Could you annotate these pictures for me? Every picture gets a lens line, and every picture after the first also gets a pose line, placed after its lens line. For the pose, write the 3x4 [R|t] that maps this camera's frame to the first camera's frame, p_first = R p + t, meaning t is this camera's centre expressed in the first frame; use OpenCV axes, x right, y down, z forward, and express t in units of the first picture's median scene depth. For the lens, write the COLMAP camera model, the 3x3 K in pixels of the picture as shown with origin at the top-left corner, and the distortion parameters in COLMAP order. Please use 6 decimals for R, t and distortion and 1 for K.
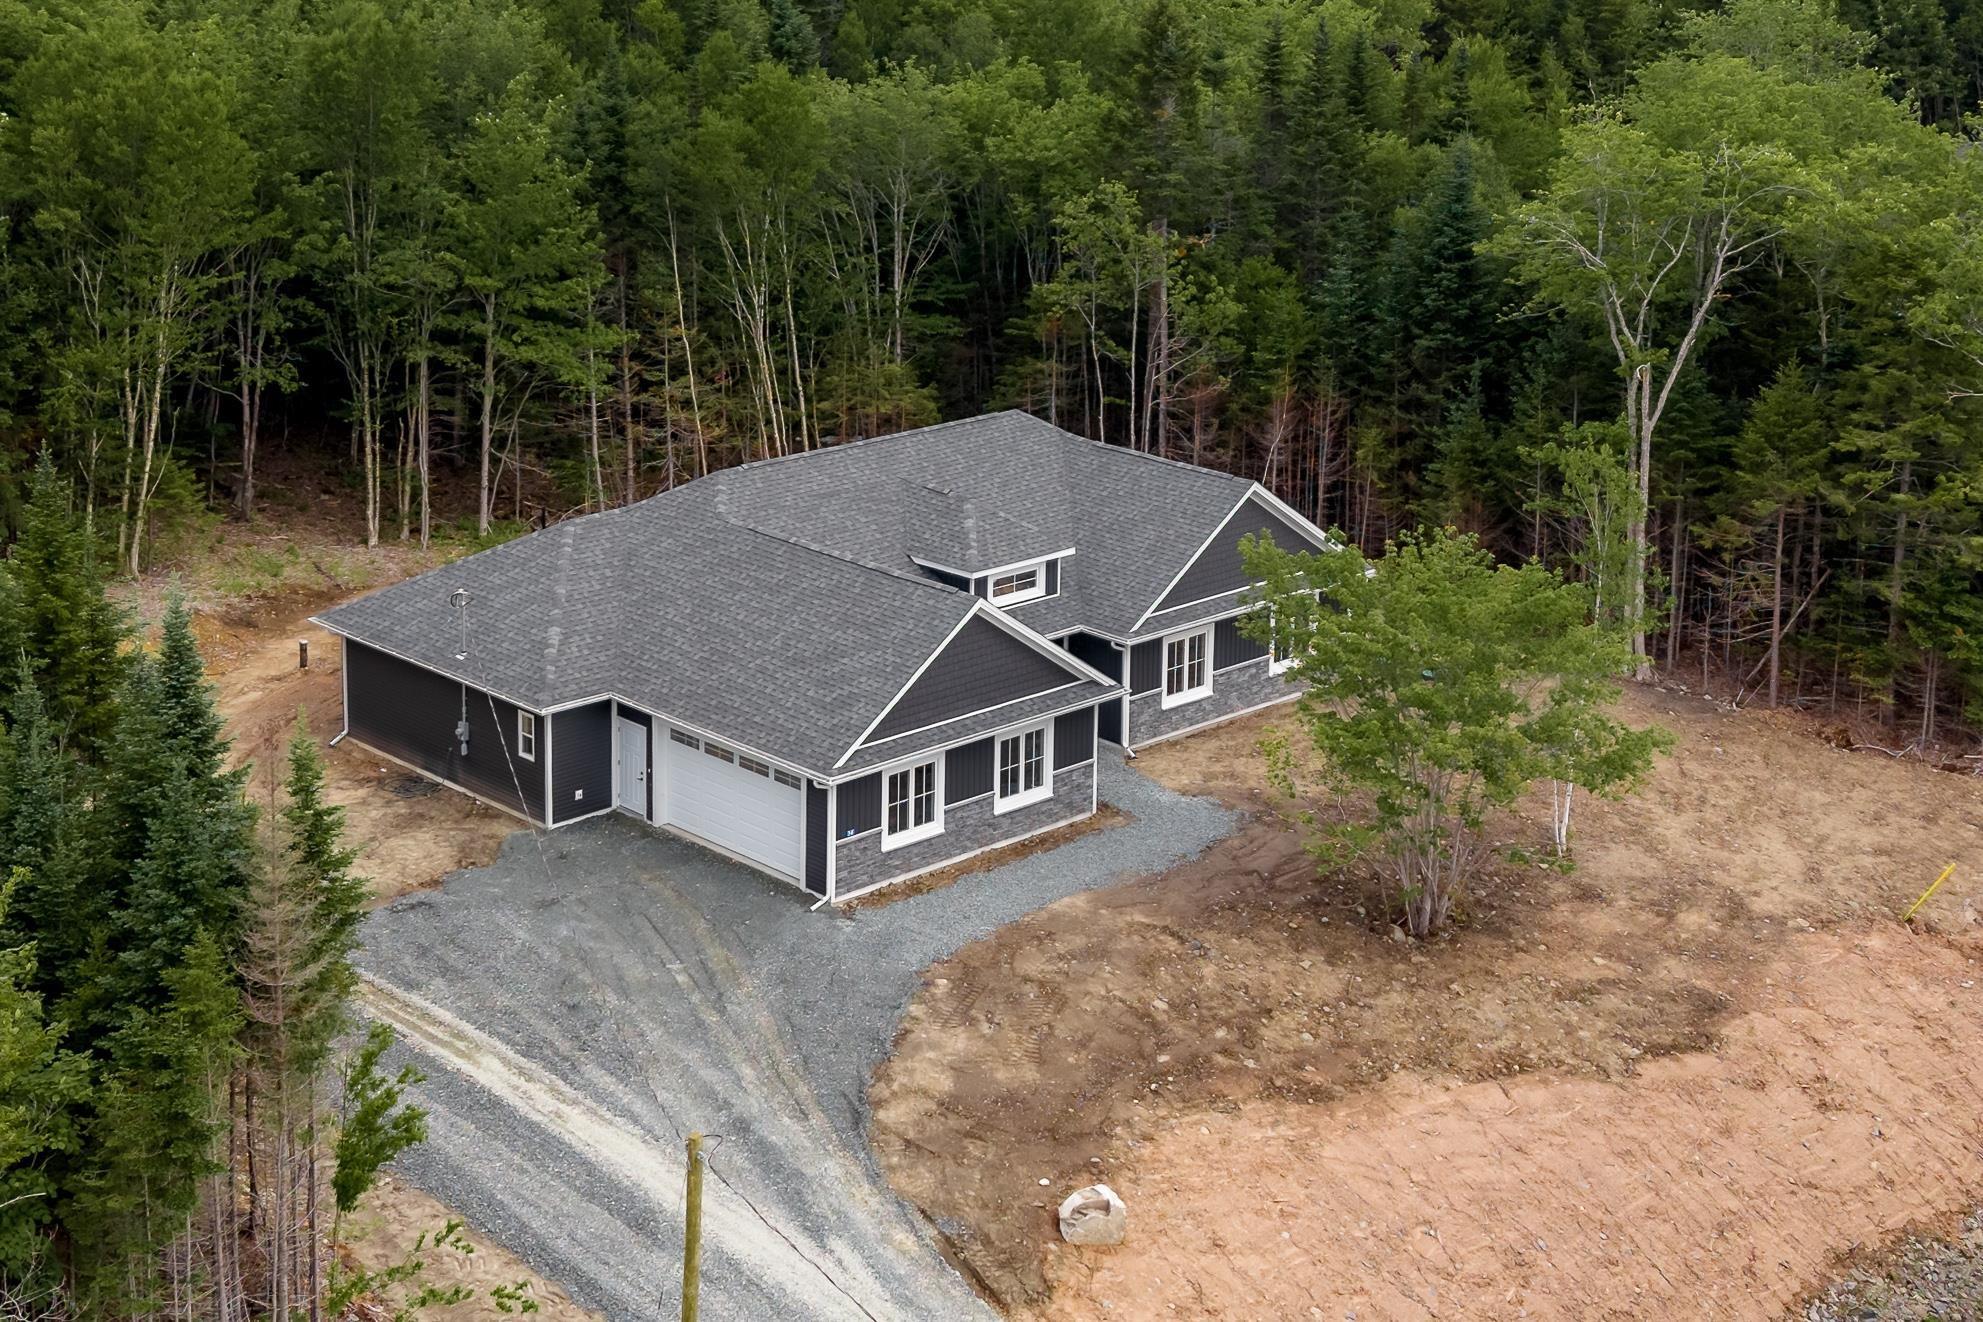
lens RADIAL K [[3171.2, 0, 991.5], [0, 3171.2, 661.0], [0, 0, 1]] dist [0.185959, 0.052243]
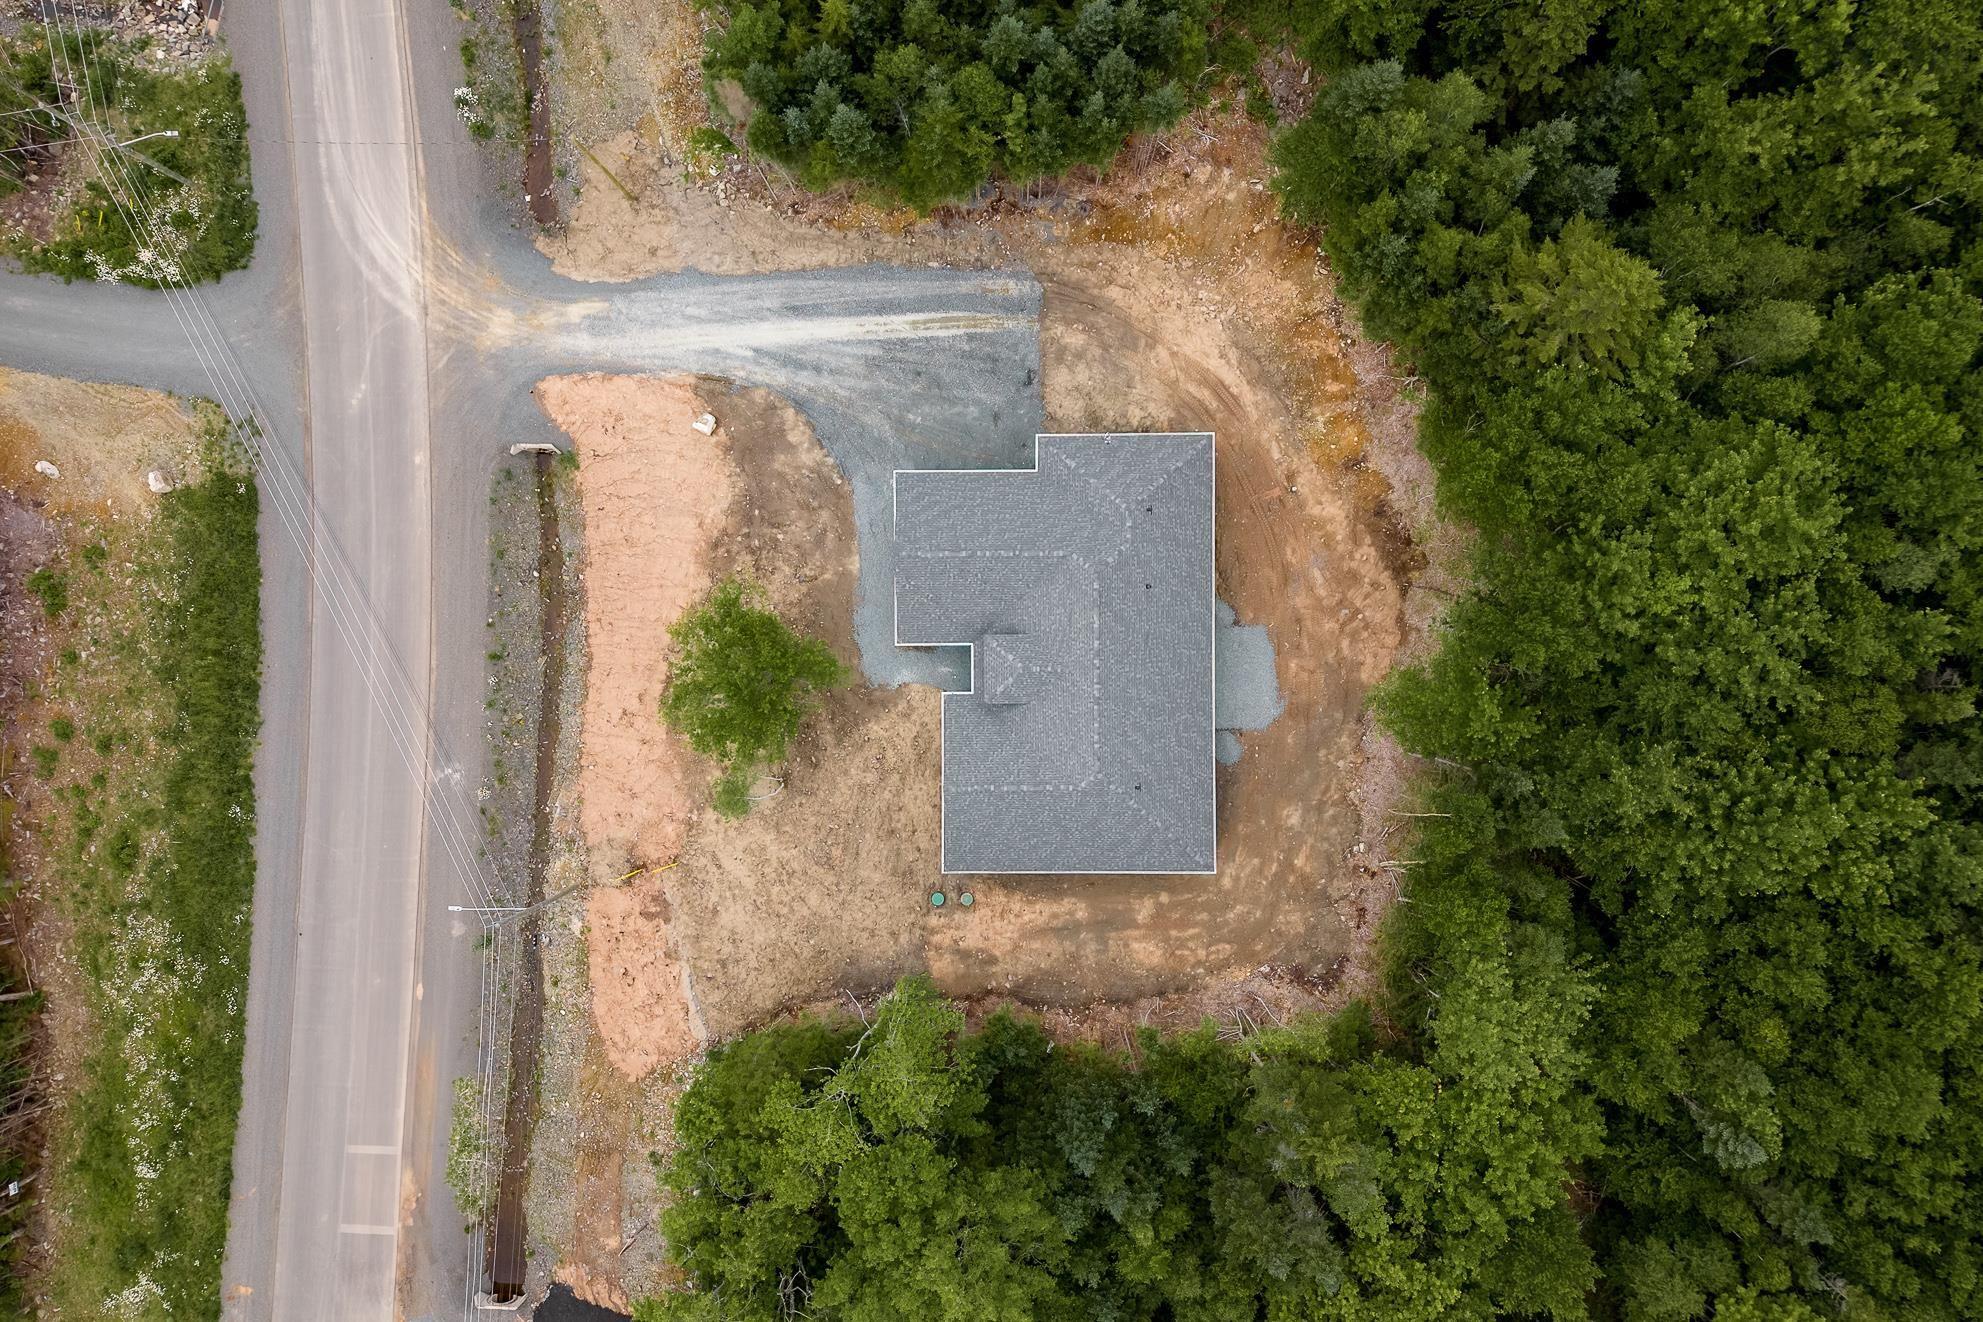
lens RADIAL K [[1305.0, 0, 991.5], [0, 1305.0, 661.0], [0, 0, 1]] dist [0.069732, 0.001288]
pose [[-0.696372, 0.717680, -0.001292, 0.004797], [-0.213659, -0.205596, 0.955029, -1.022047], [0.685140, 0.665331, 0.296510, 0.855142]]
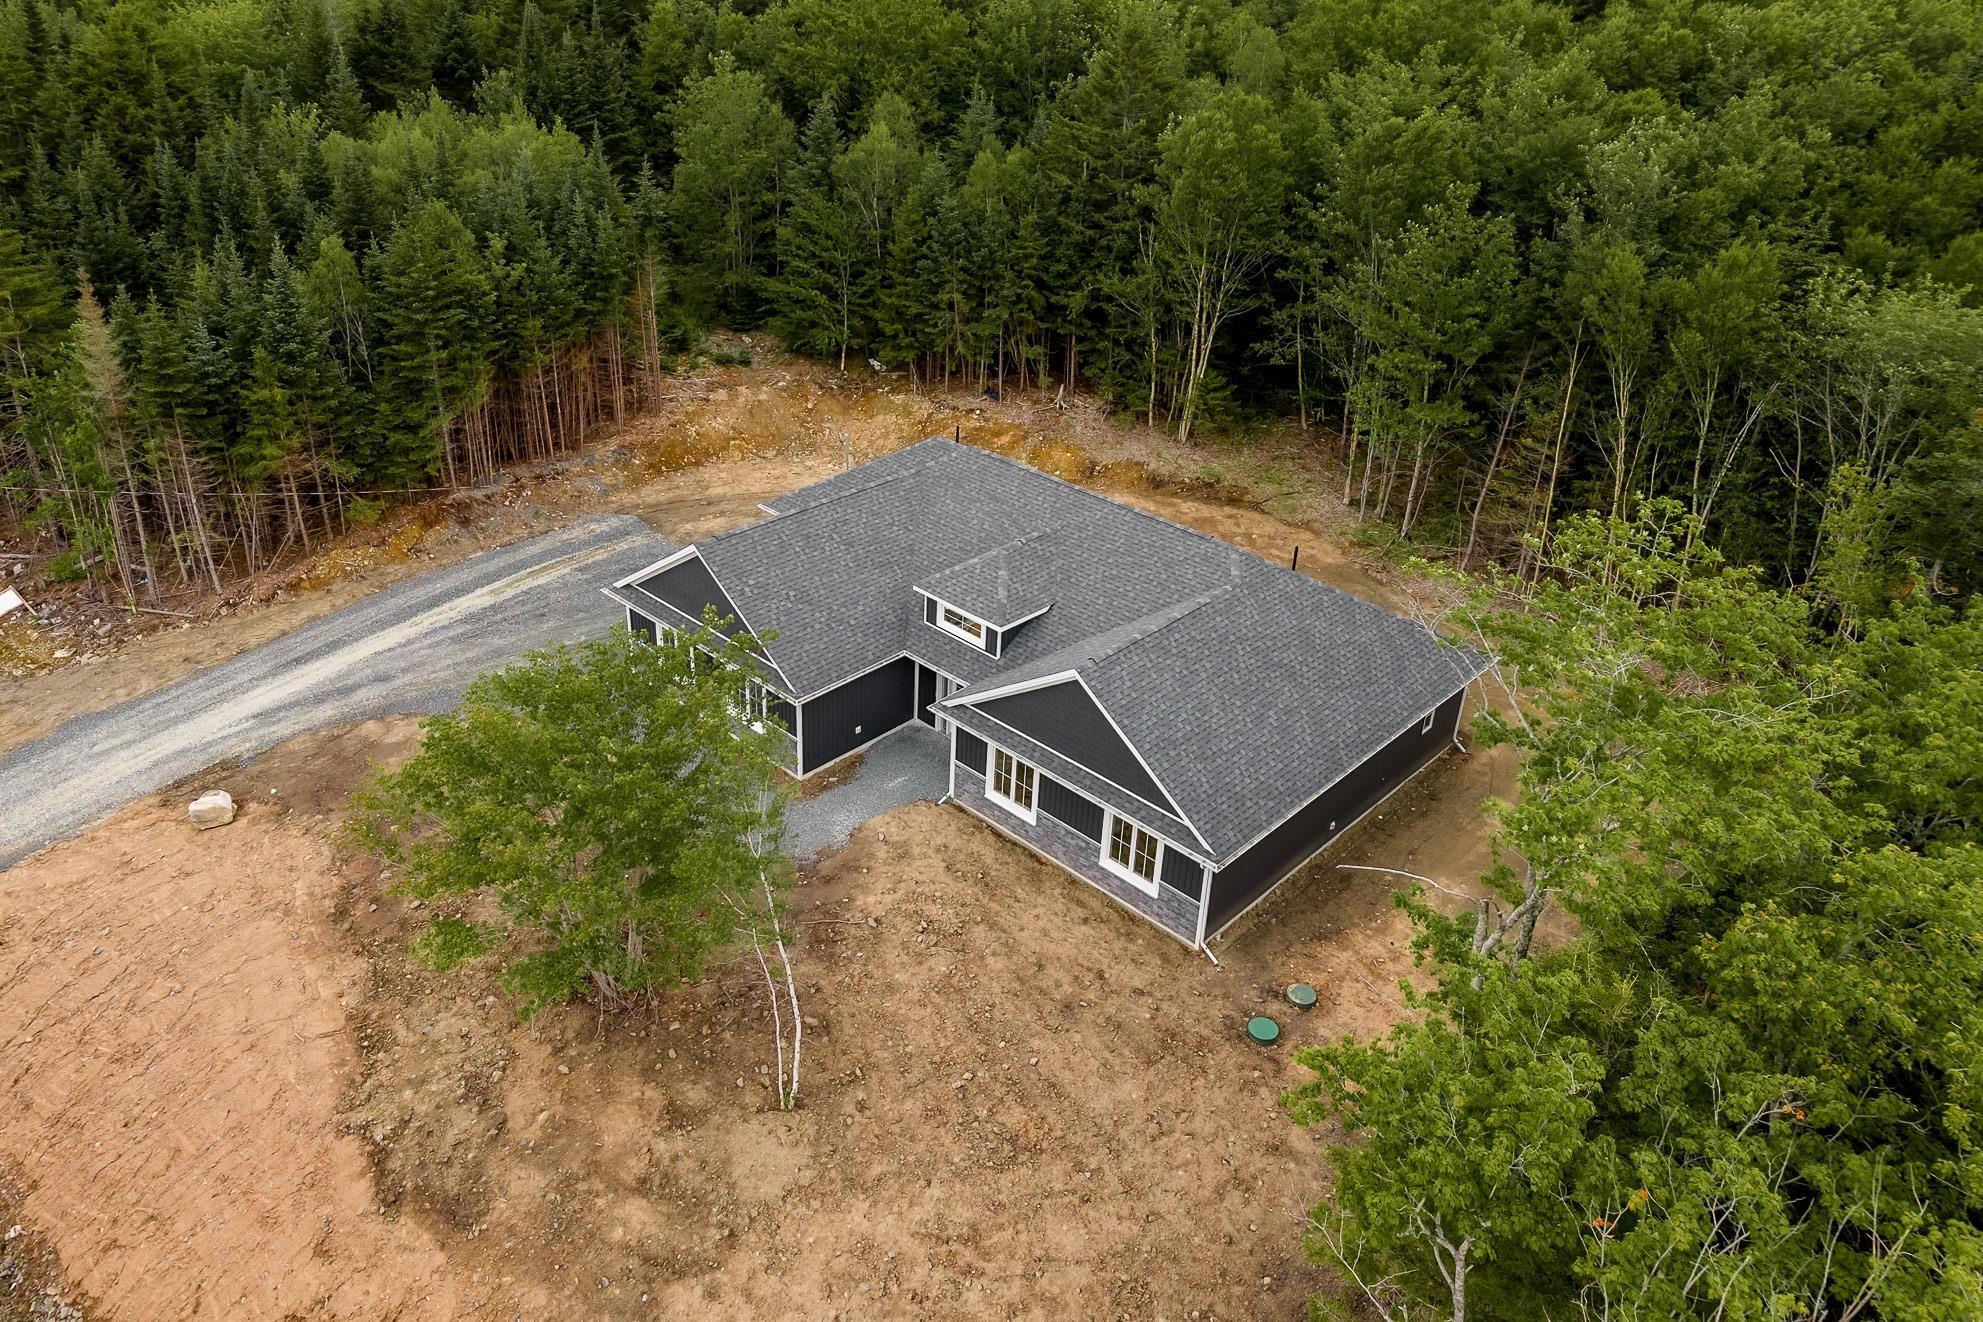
lens RADIAL K [[1353.8, 0, 991.5], [0, 1353.8, 661.0], [0, 0, 1]] dist [0.001604, -0.000093]
pose [[0.046993, 0.485199, -0.873140, 0.529573], [-0.351479, 0.826238, 0.440219, -0.278357], [0.935016, 0.286203, 0.209365, 1.061023]]
